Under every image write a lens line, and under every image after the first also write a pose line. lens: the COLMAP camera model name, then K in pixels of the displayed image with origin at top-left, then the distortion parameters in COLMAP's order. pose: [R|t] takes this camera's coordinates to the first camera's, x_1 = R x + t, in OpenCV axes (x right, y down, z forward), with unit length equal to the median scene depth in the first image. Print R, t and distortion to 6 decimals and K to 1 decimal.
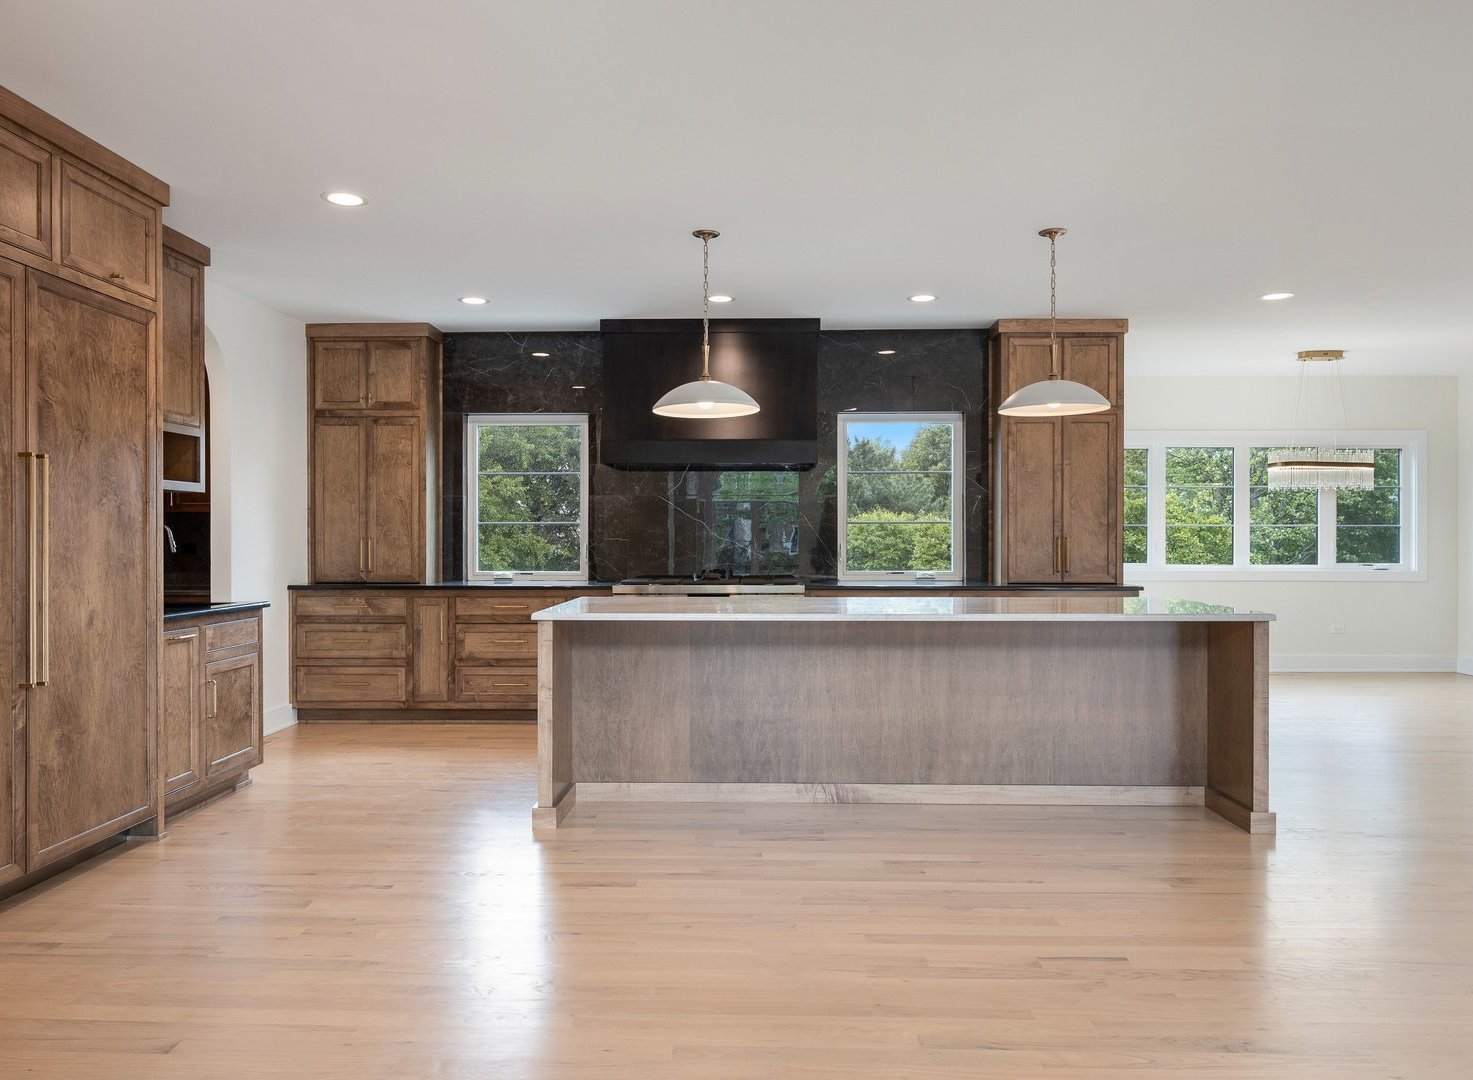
lens RADIAL K [[1048.1, 0, 736.3], [0, 1048.1, 543.9], [0, 0, 1]] dist [-0.009144, 0.006081]
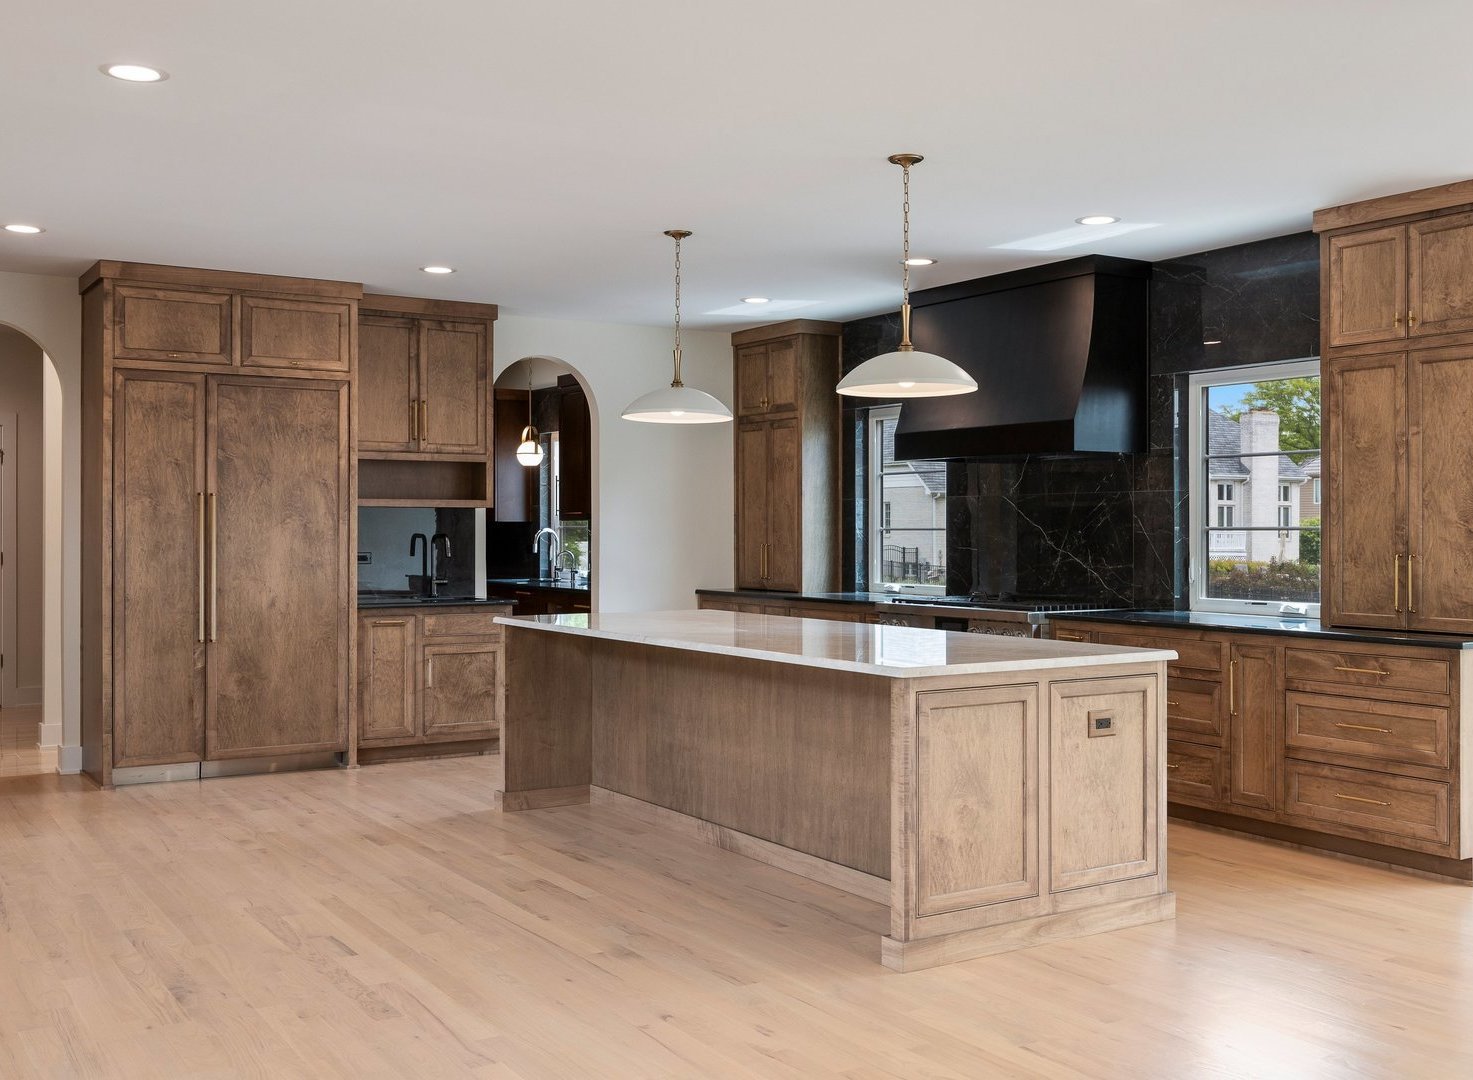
lens RADIAL K [[1466.4, 0, 736.3], [0, 1466.4, 534.1], [0, 0, 1]] dist [-0.001535, 0.000000]
pose [[0.566791, 0.003838, -0.823853, 1.140550], [-0.007547, 0.999971, -0.000533, -0.021499], [0.823827, 0.006520, 0.566804, 0.294502]]
